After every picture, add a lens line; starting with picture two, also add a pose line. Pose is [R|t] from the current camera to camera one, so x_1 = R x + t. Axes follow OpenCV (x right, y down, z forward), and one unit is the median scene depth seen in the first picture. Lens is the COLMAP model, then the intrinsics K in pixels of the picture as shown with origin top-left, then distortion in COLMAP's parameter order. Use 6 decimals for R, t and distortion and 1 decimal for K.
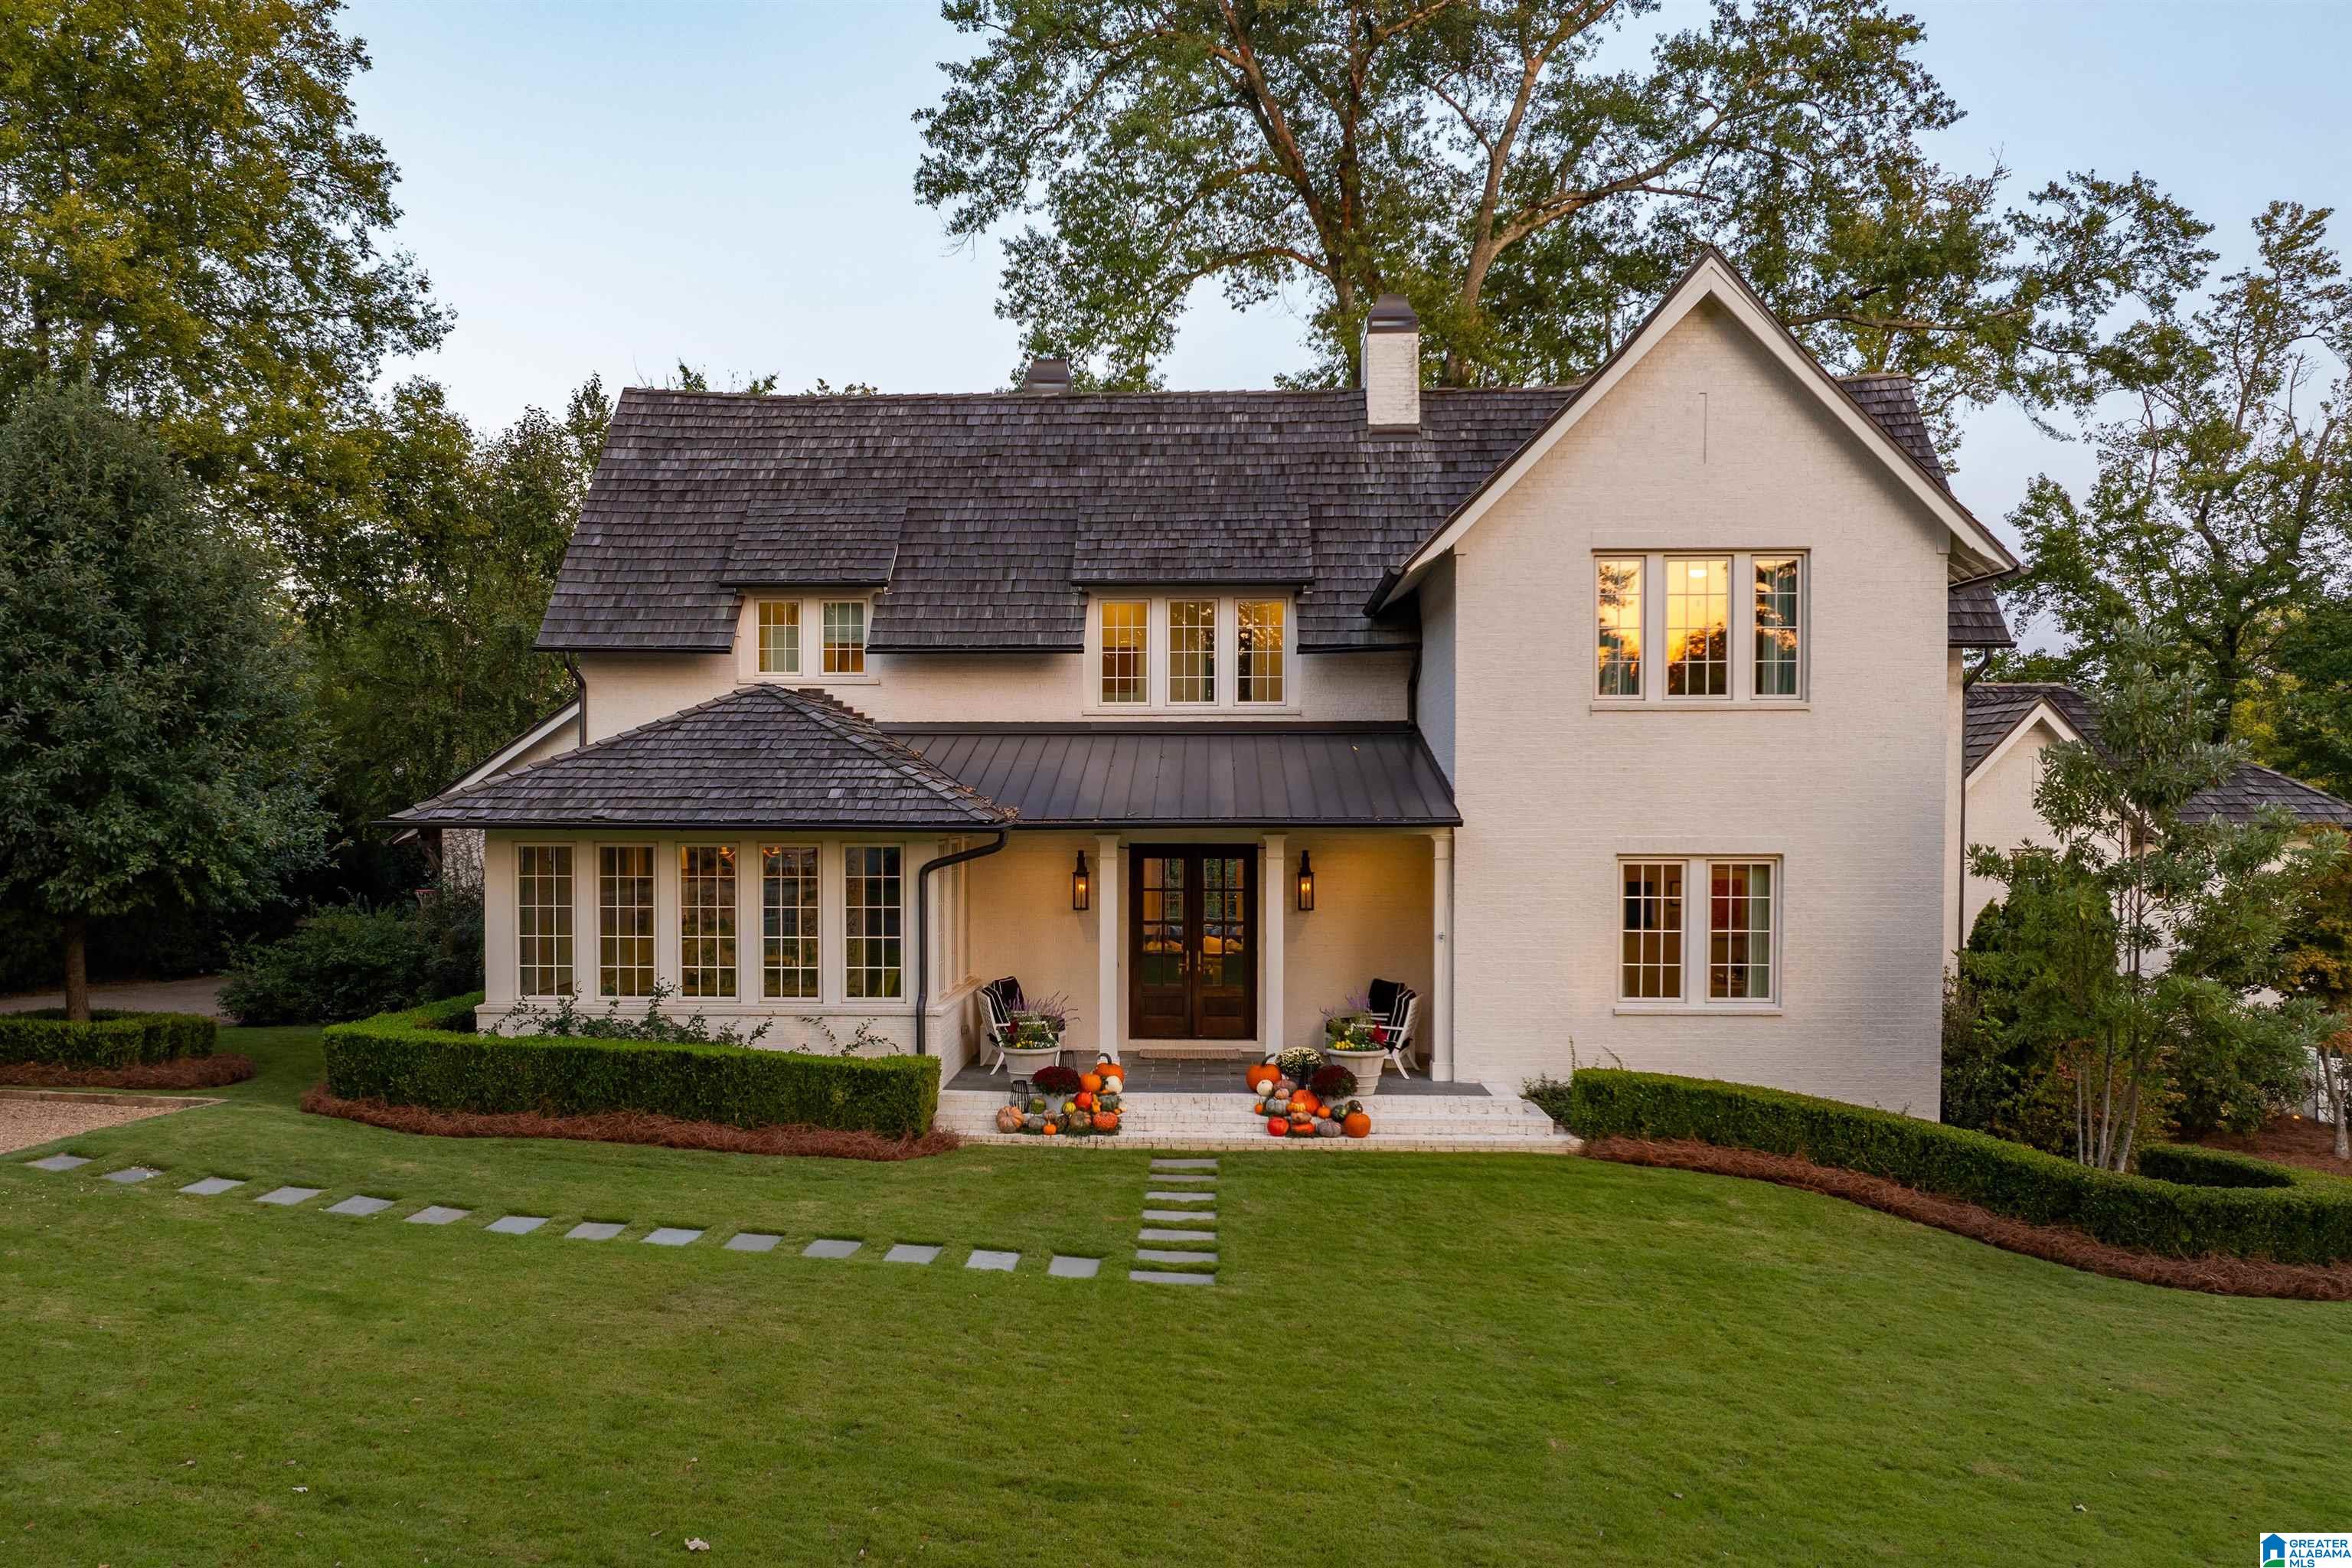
lens RADIAL K [[1838.4, 0, 1176.0], [0, 1838.4, 784.0], [0, 0, 1]] dist [-0.032826, -0.002832]
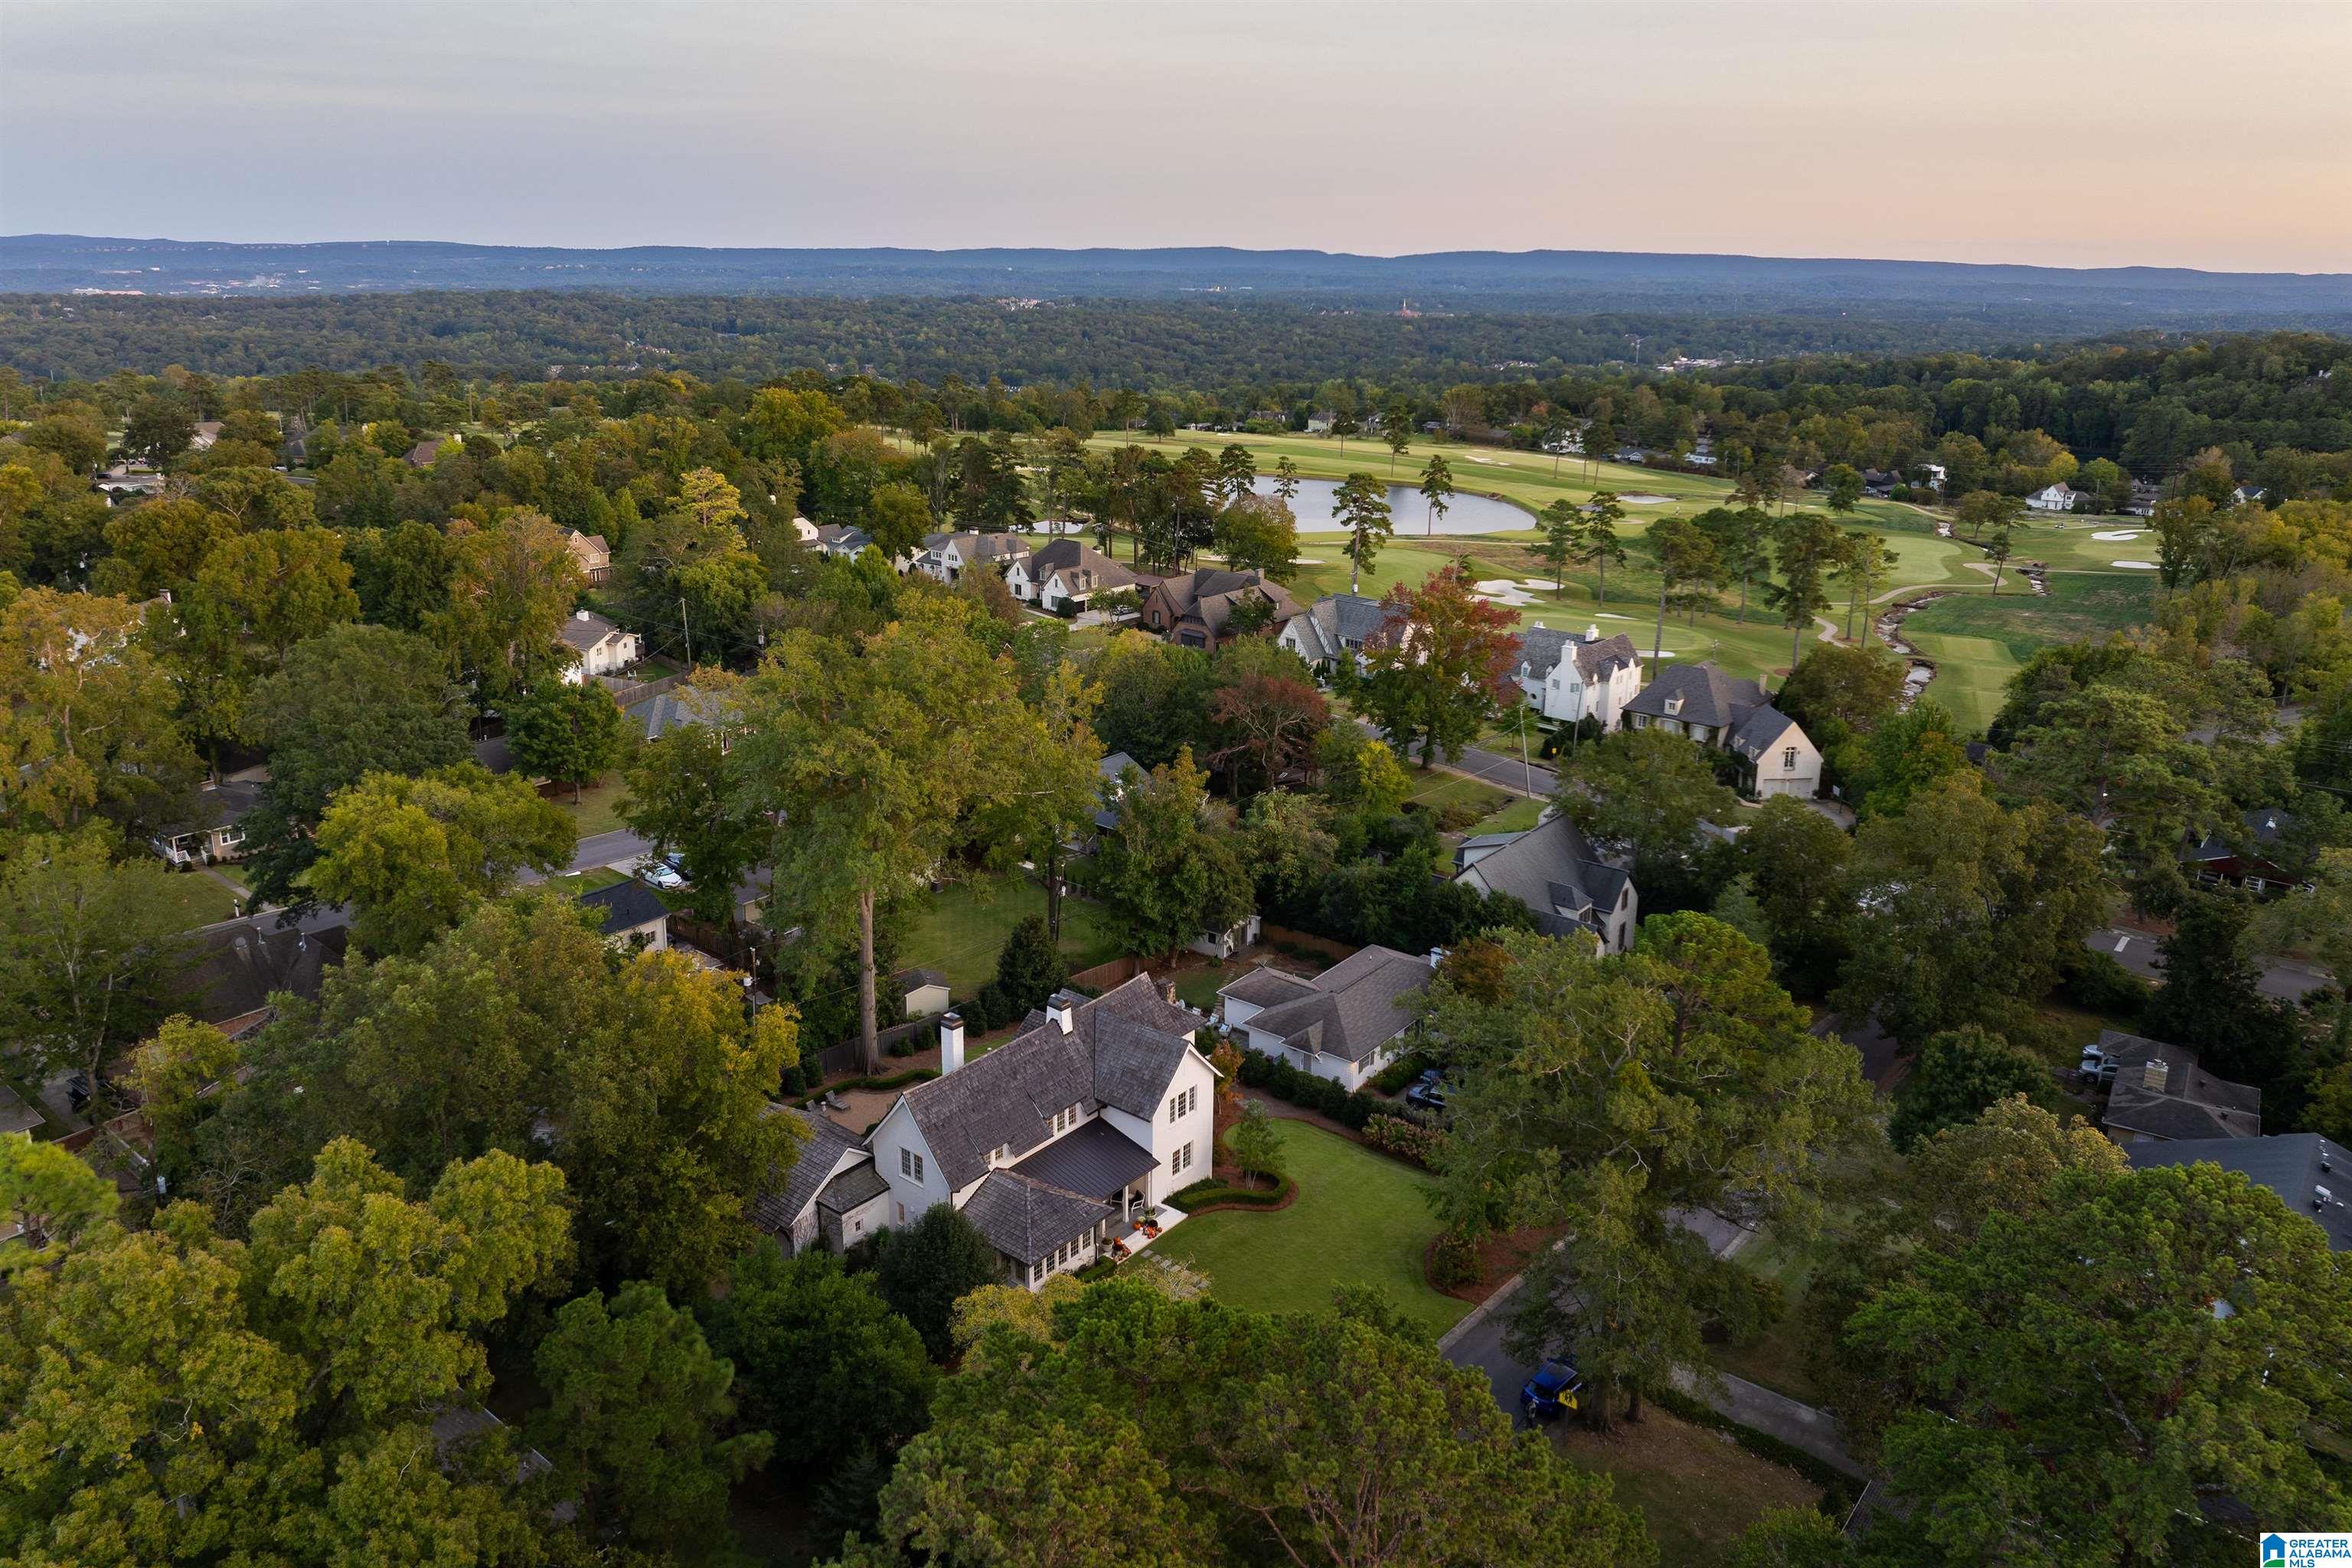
lens RADIAL K [[1658.5, 0, 1172.0], [0, 1658.5, 688.8], [0, 0, 1]] dist [-0.045555, 0.004194]
pose [[0.606603, -0.200634, 0.769272, -2.939824], [-0.019794, 0.963520, 0.266904, -2.355023], [-0.794759, -0.177132, 0.580502, -1.369224]]
